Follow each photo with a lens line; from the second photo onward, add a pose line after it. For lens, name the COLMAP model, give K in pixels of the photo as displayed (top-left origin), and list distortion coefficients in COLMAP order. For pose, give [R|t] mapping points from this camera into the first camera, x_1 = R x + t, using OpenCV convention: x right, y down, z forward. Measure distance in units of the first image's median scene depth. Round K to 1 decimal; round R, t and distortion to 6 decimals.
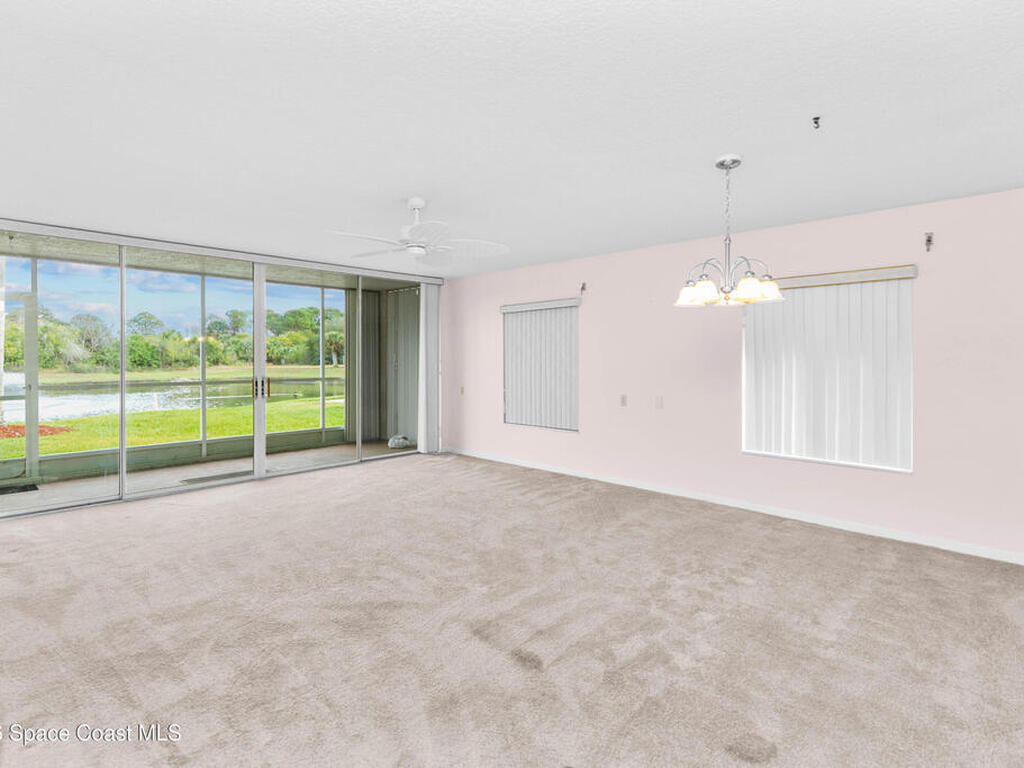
lens RADIAL K [[525.9, 0, 509.7], [0, 525.9, 358.8], [0, 0, 1]] dist [0.002764, -0.000933]
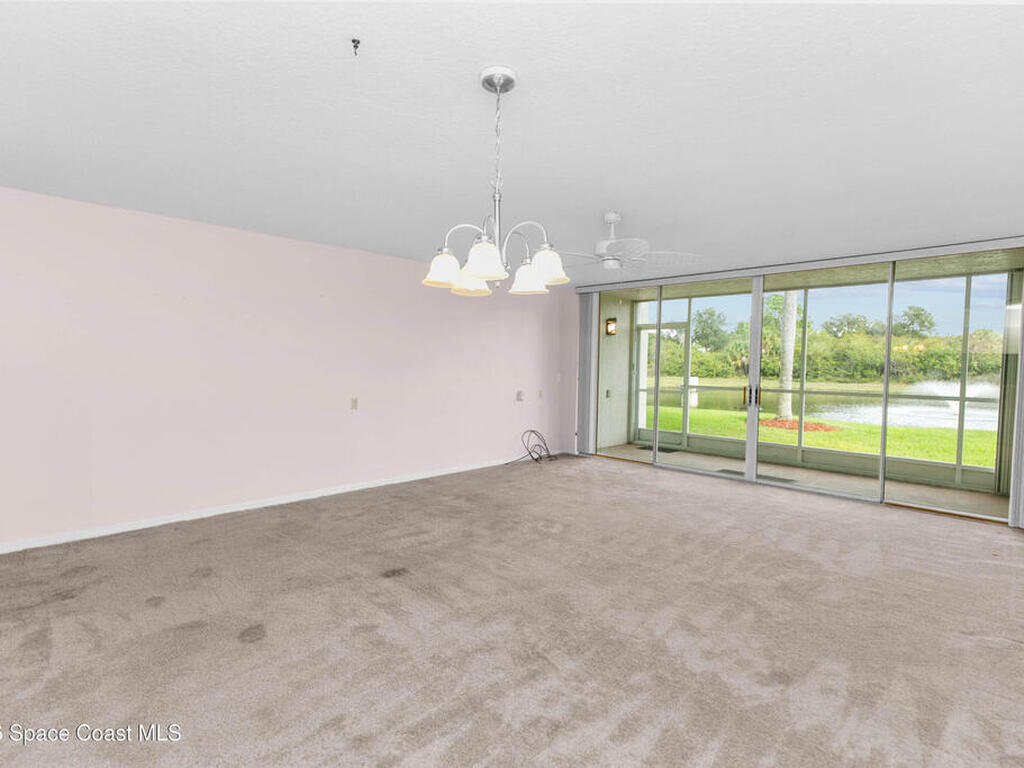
lens RADIAL K [[512.1, 0, 512.0], [0, 512.1, 384.0], [0, 0, 1]] dist [0.001372, -0.000864]
pose [[0.006949, 0.044454, -0.998987, 0.538450], [-0.023065, 0.998753, 0.044283, -0.002646], [0.999710, 0.022734, 0.007966, 0.513066]]
